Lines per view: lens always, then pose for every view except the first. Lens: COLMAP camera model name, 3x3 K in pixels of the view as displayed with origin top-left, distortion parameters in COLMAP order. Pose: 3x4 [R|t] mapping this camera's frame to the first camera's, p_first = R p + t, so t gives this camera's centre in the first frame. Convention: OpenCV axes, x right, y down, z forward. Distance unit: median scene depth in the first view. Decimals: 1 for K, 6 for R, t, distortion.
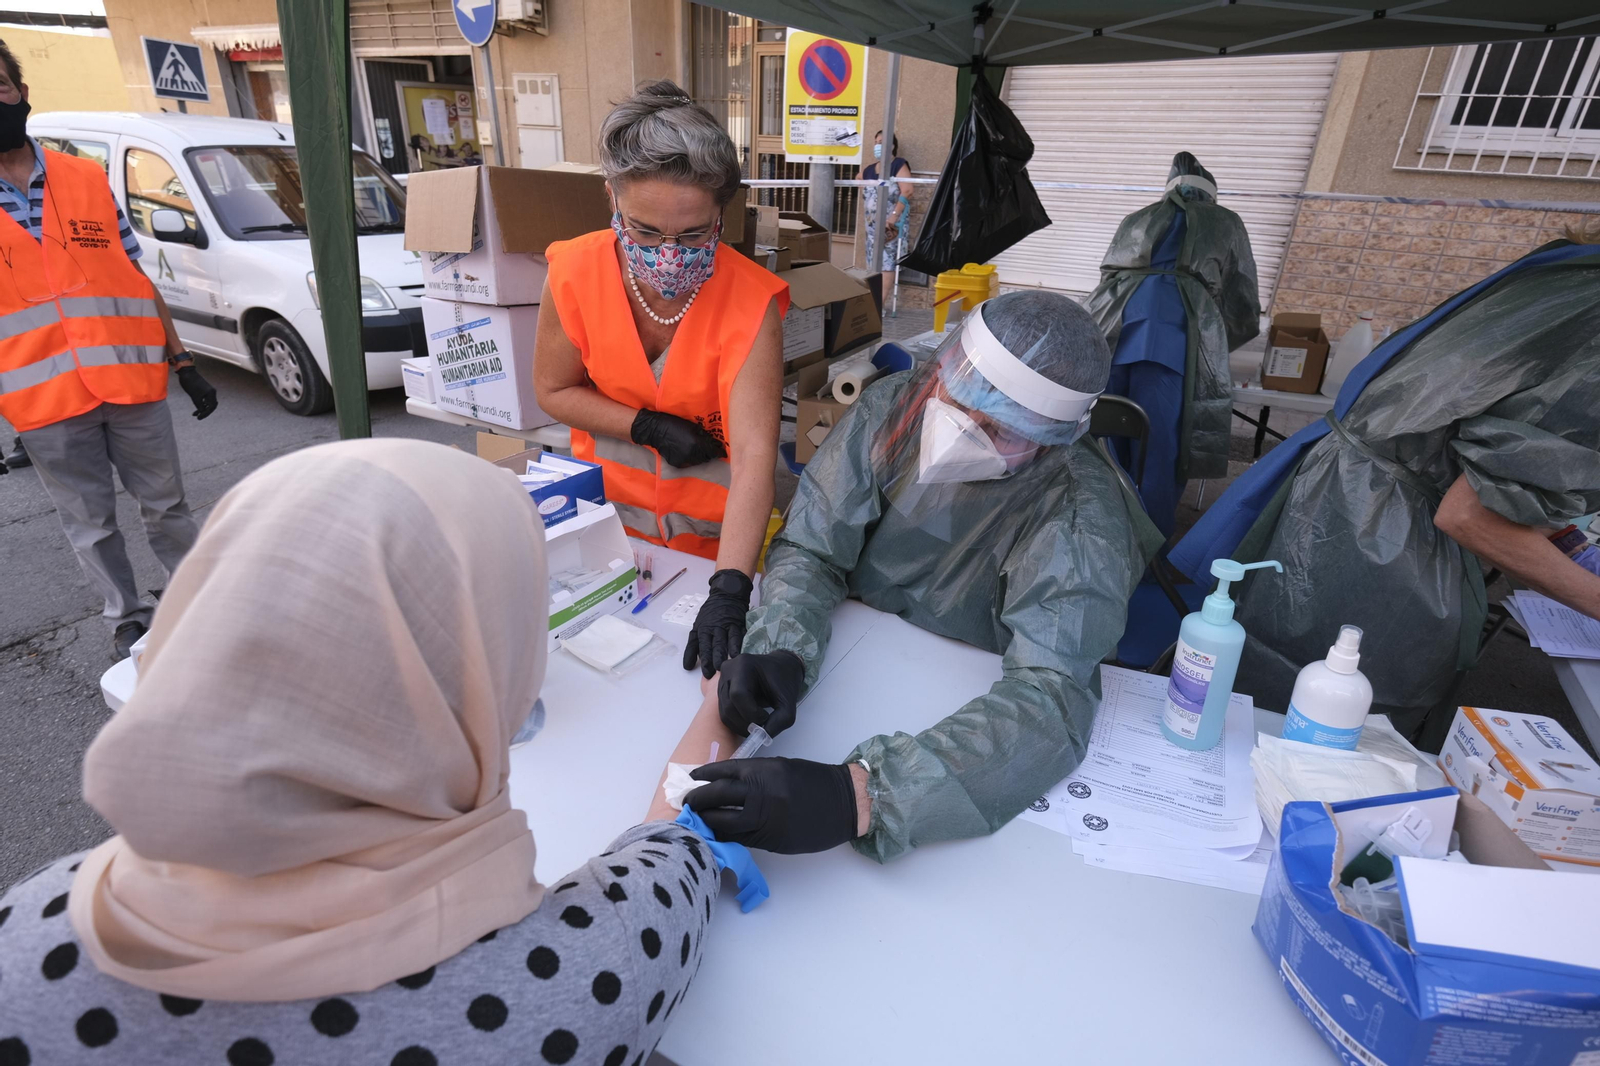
lens RADIAL K [[790.0, 0, 800.0], [0, 790.0, 533.0], [0, 0, 1]] dist [-0.004993, -0.000138]
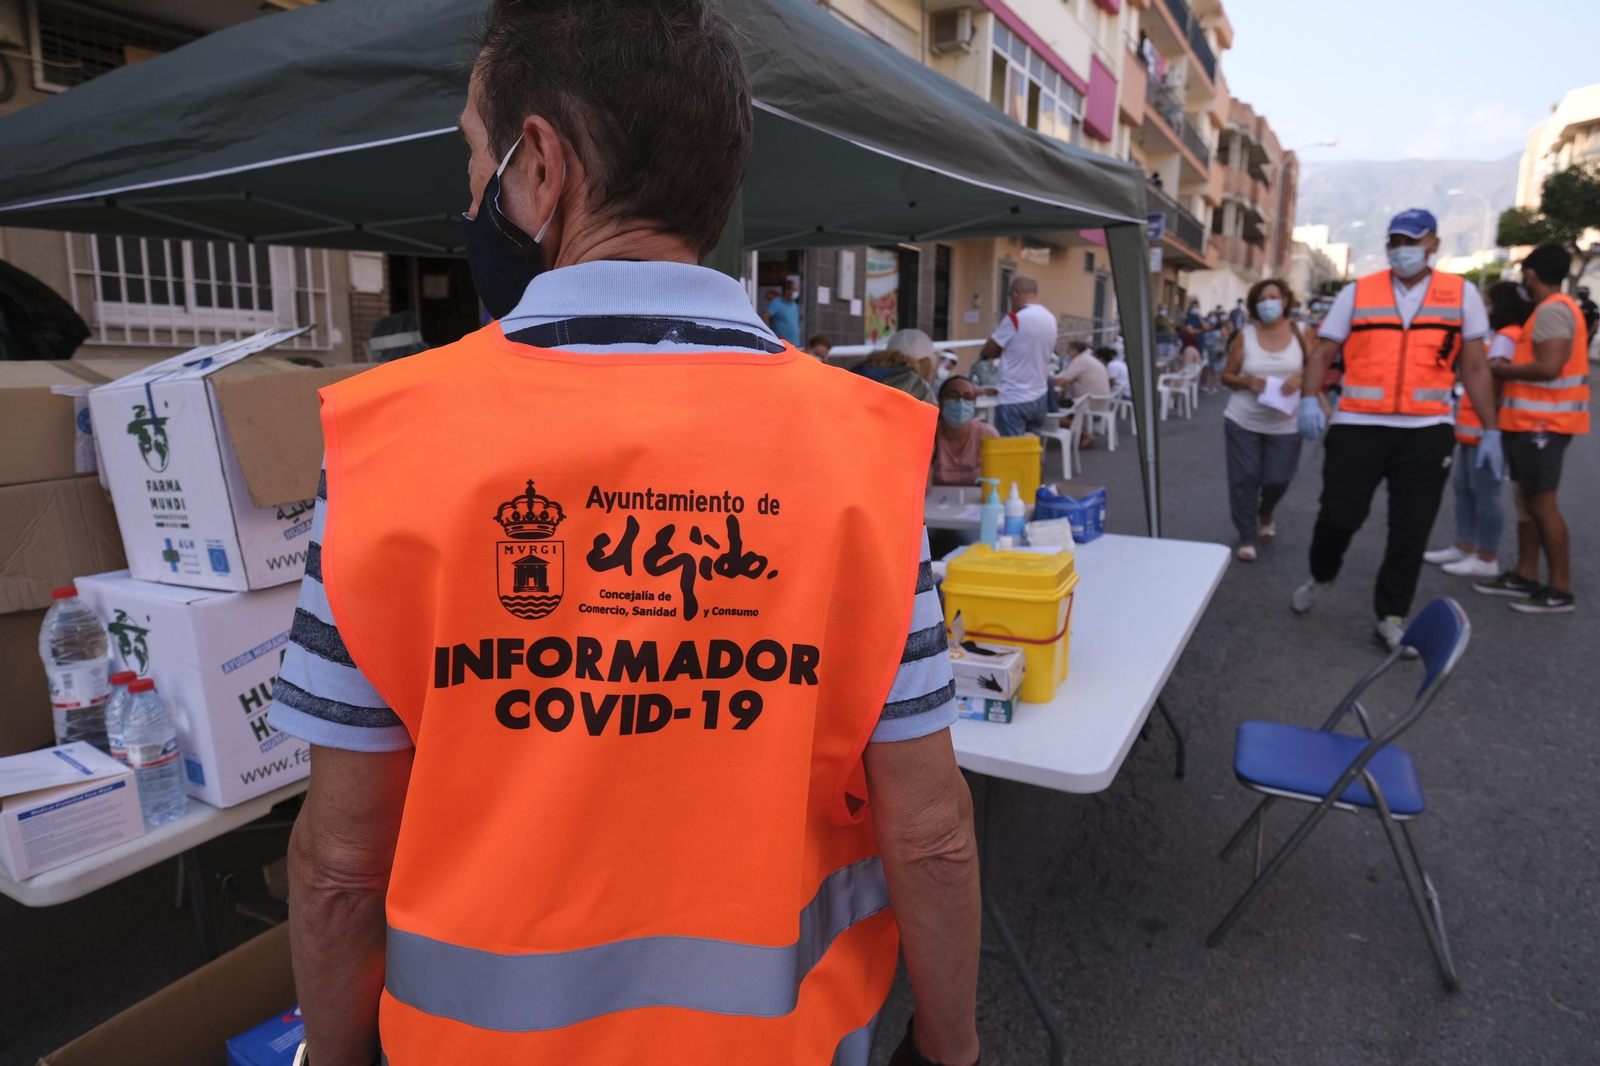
lens RADIAL K [[985.0, 0, 800.0], [0, 985.0, 533.0], [0, 0, 1]] dist [0.001189, -0.003375]
pose [[-0.015831, -0.206900, 0.978234, -0.480943], [0.433844, 0.880041, 0.193153, -0.127215], [-0.900849, 0.427459, 0.075831, 0.251408]]
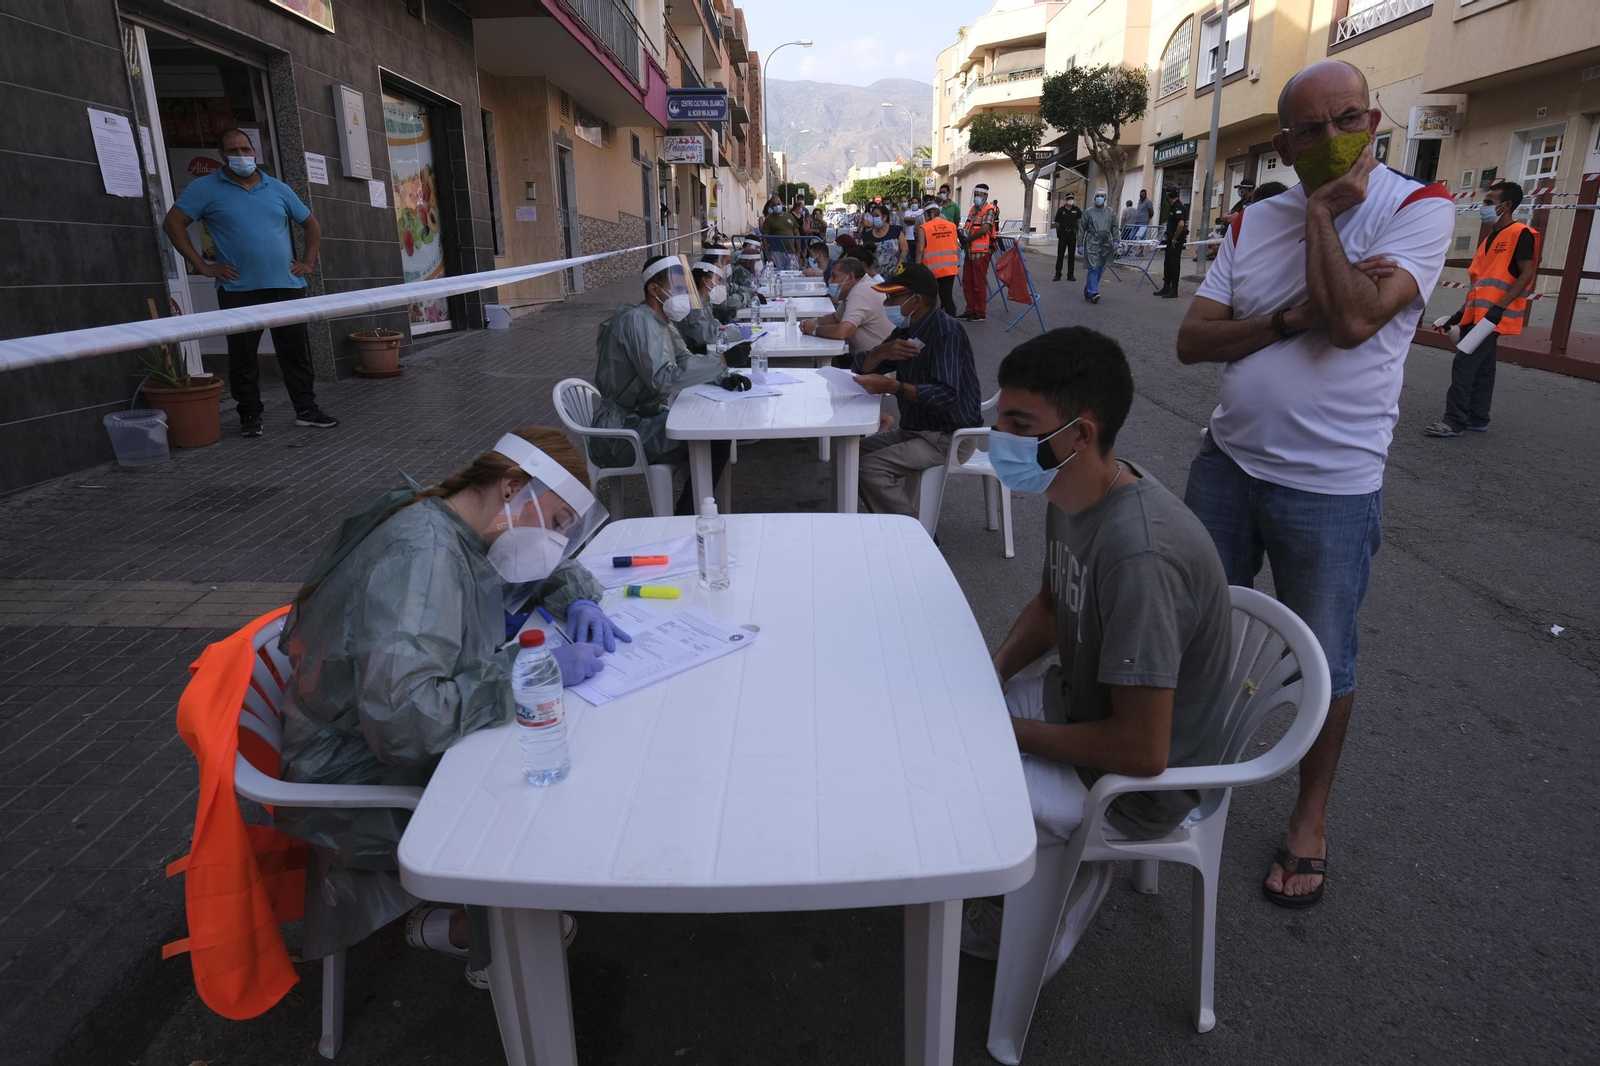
lens RADIAL K [[927.3, 0, 800.0], [0, 927.3, 533.0], [0, 0, 1]] dist [-0.001882, -0.000110]
pose [[-0.511837, -0.273496, 0.814385, 0.736042], [0.369023, 0.786061, 0.495913, -0.144294], [-0.775787, 0.554353, -0.301409, 0.277063]]
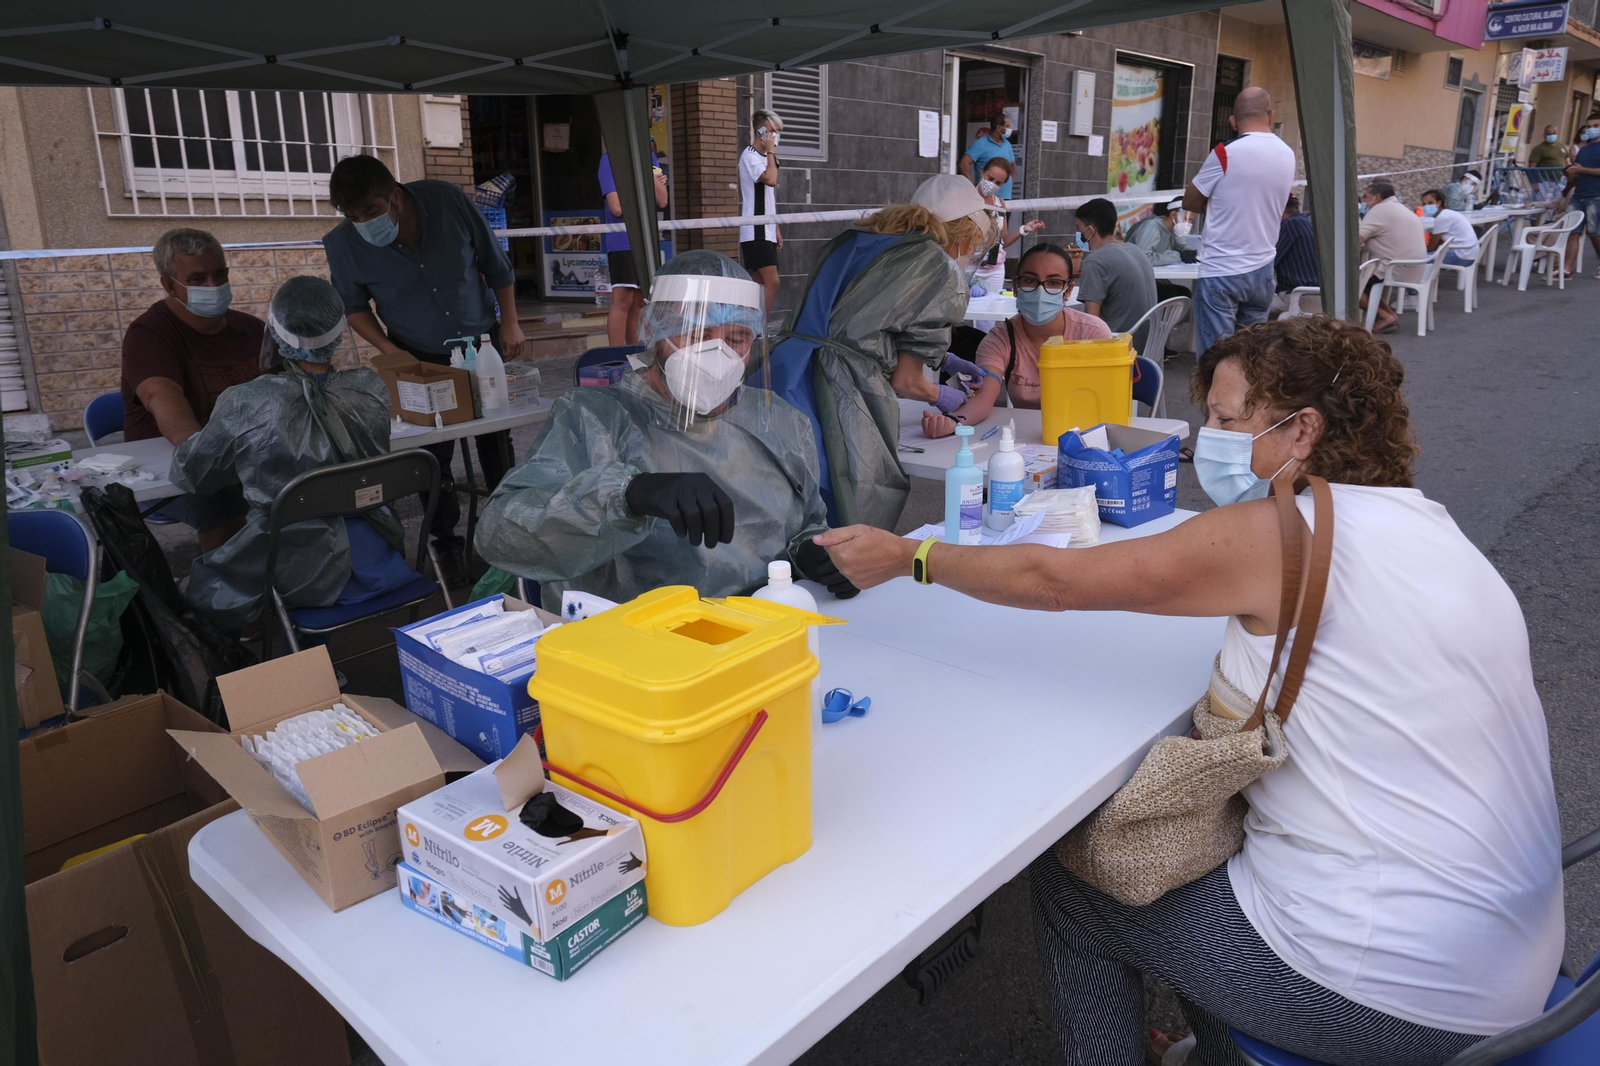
lens RADIAL K [[1120.5, 0, 800.0], [0, 1120.5, 533.0], [0, 0, 1]] dist [0.005546, -0.003728]
pose [[0.221648, -0.299738, 0.927917, -0.307699], [0.447980, 0.876523, 0.176129, -0.054690], [-0.866133, 0.376649, 0.328556, 0.109165]]
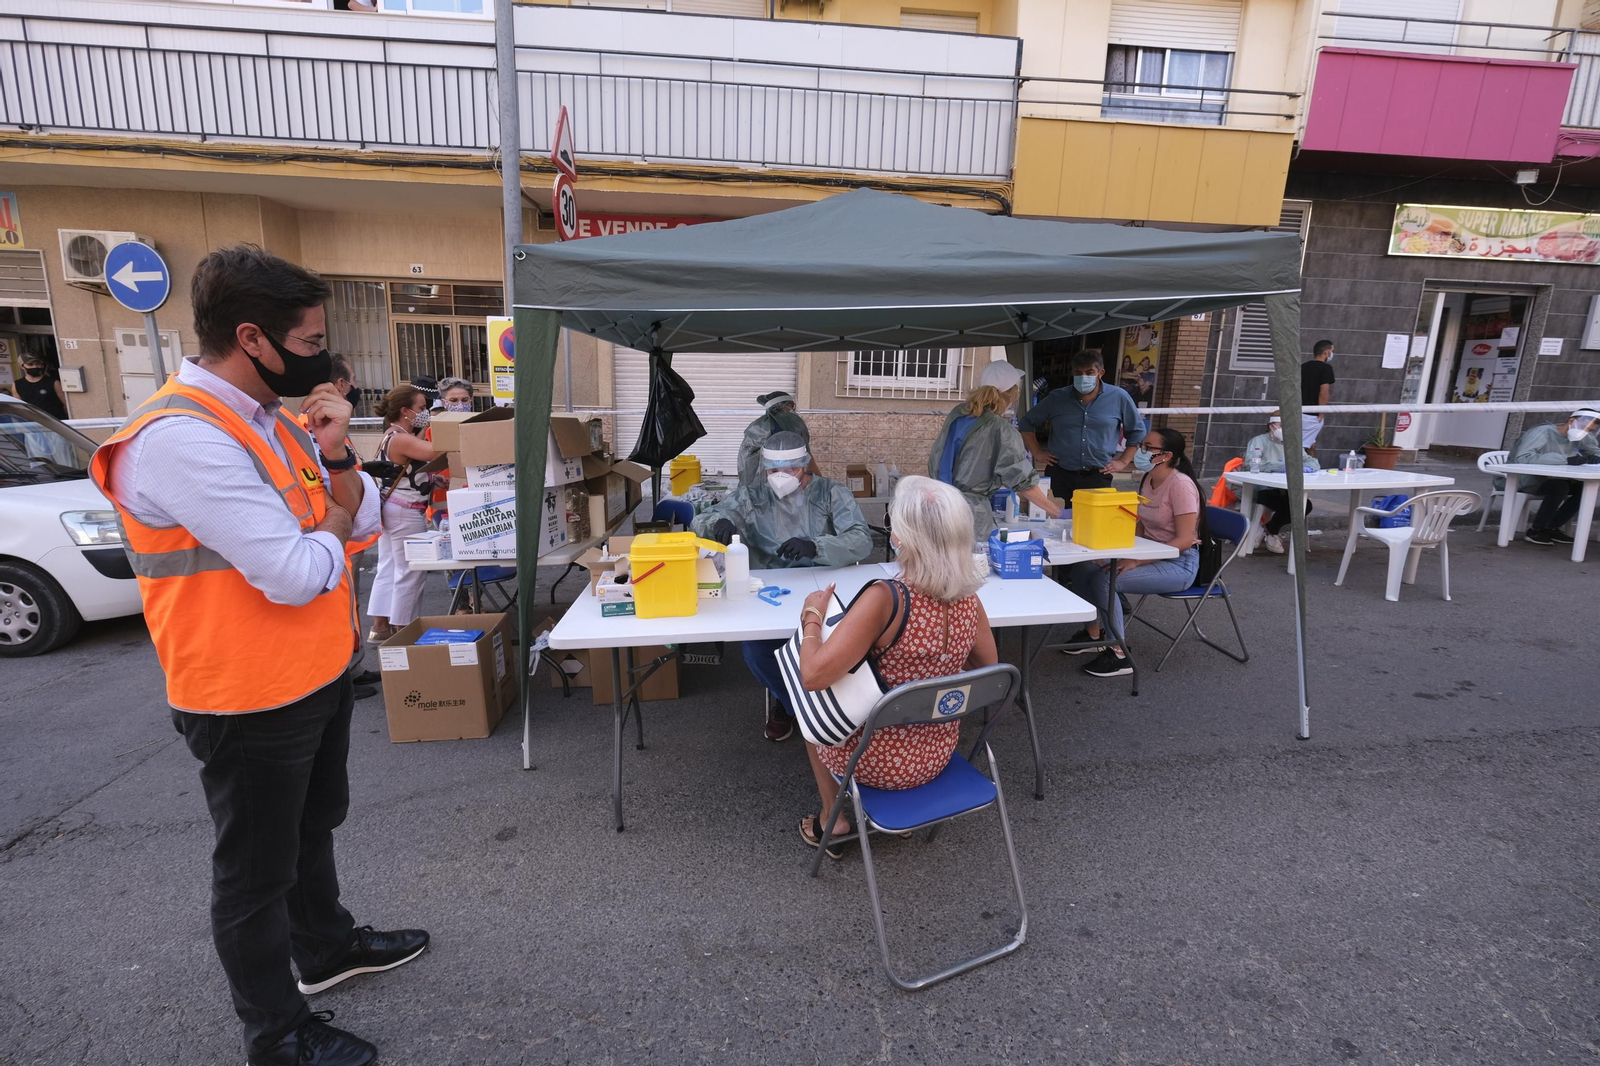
lens RADIAL K [[692.2, 0, 800.0], [0, 692.2, 533.0], [0, 0, 1]] dist [-0.003124, -0.000022]
pose [[0.817745, -0.133504, 0.559883, -0.303056], [0.260527, 0.953231, -0.153218, 0.083409], [-0.513243, 0.271158, 0.814282, -0.225736]]
